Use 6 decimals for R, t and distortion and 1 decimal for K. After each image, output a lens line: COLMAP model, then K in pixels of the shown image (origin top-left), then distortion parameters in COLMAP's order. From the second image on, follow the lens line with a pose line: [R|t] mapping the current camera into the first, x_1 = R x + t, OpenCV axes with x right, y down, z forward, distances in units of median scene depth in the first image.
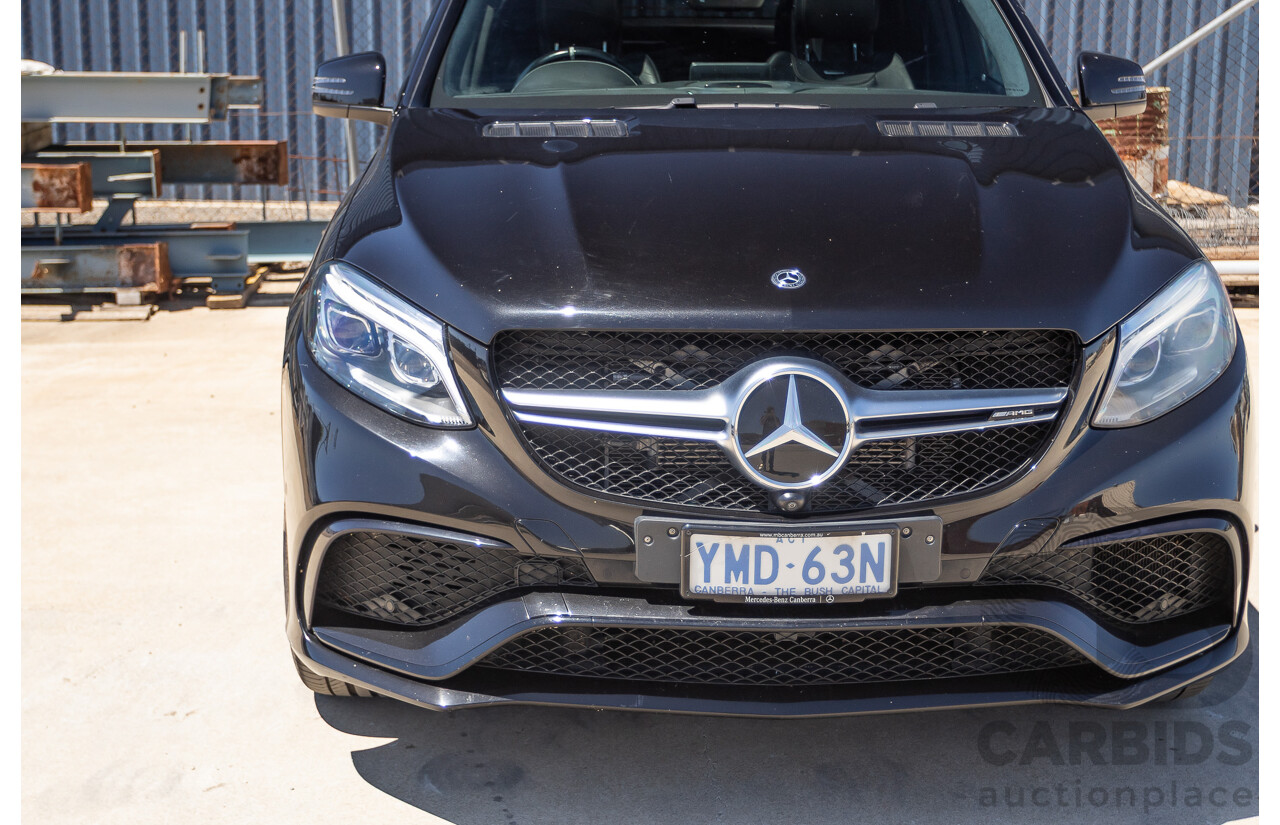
lens RADIAL K [[2081.0, 0, 618.1], [0, 2081.0, 366.6], [0, 0, 1]] dist [-0.038135, 0.081104]
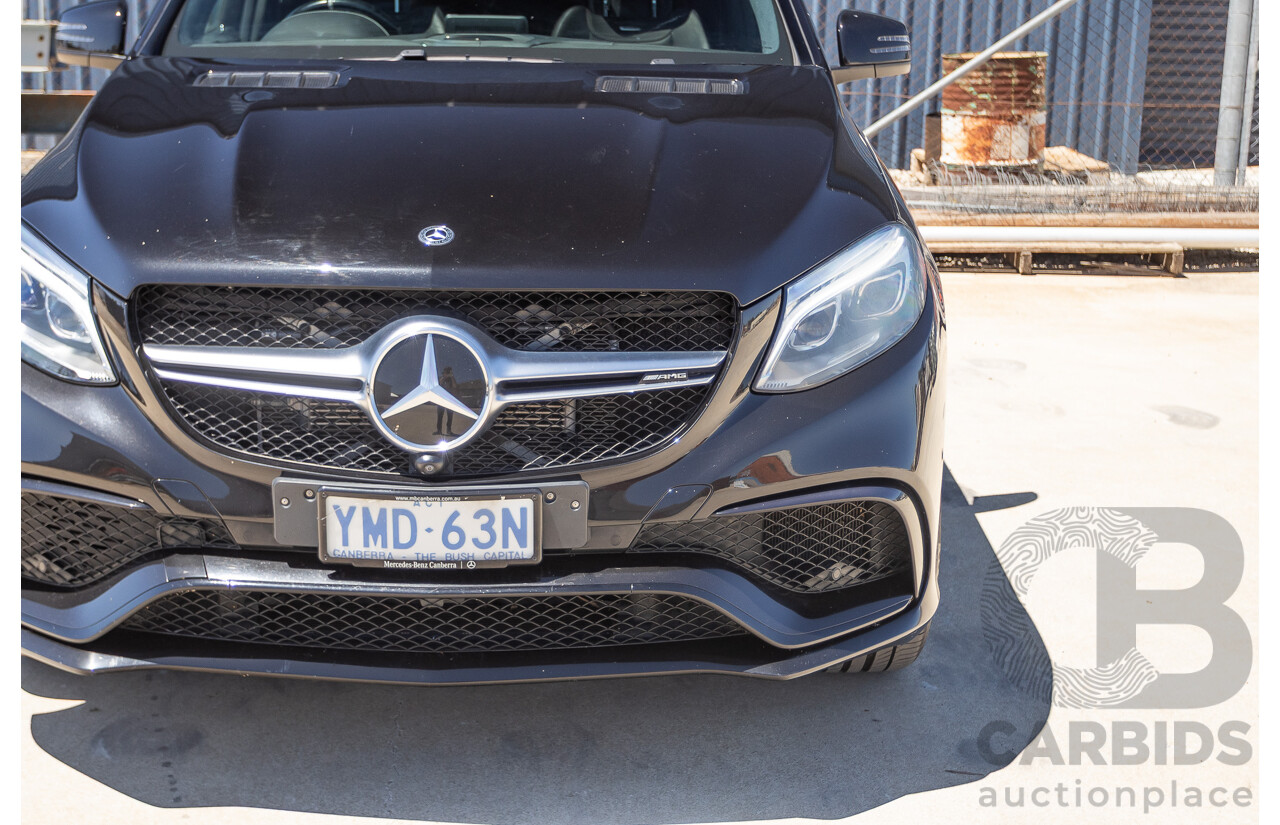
lens RADIAL K [[2081.0, 0, 618.1], [0, 2081.0, 366.6], [0, 0, 1]] dist [-0.038135, 0.081104]
pose [[0.999591, 0.013273, 0.025322, 0.141772], [-0.013757, 0.999724, 0.019052, -0.000572], [-0.025062, -0.019393, 0.999498, 0.025066]]
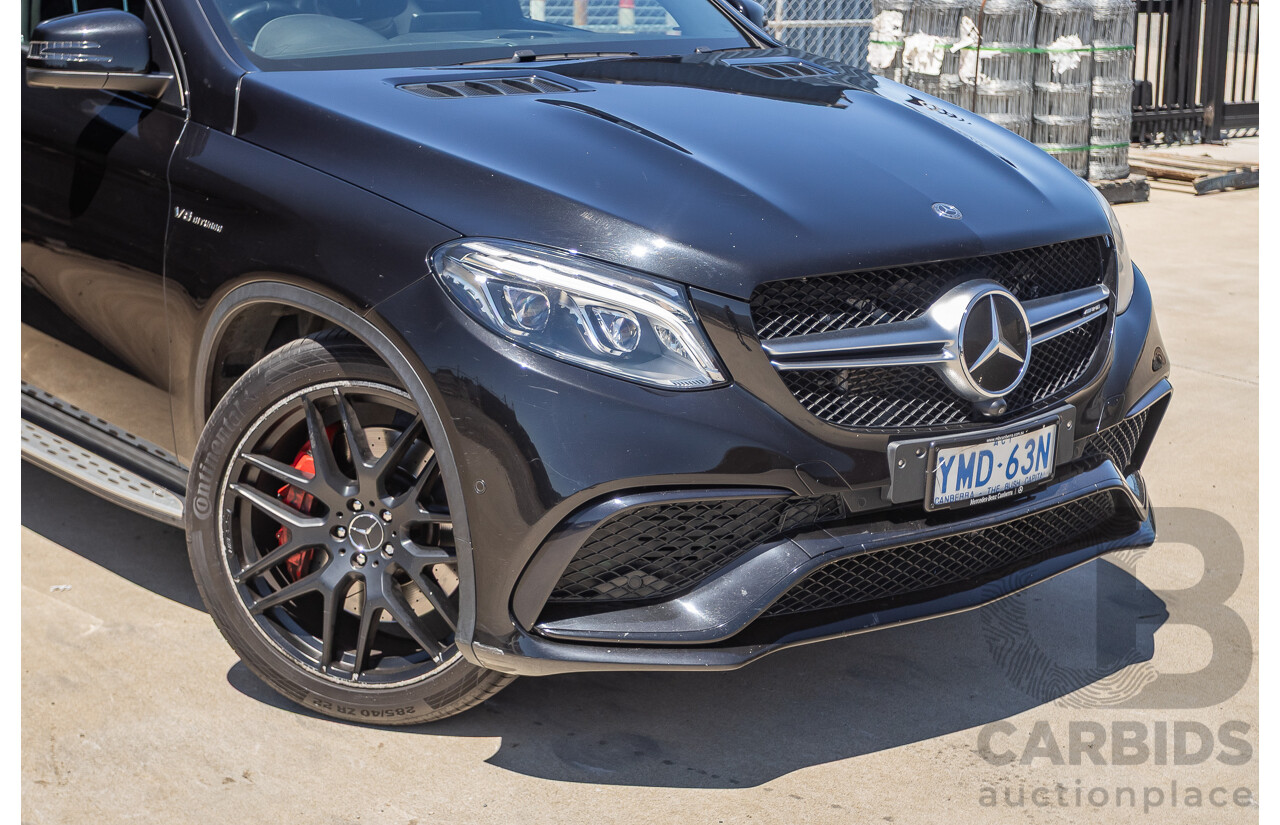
lens RADIAL K [[2081.0, 0, 618.1], [0, 2081.0, 366.6], [0, 0, 1]] dist [-0.038135, 0.081104]
pose [[0.783280, -0.127742, 0.608403, -0.728233], [0.127278, 0.990882, 0.044187, -0.030896], [-0.608500, 0.042826, 0.792397, 0.234264]]
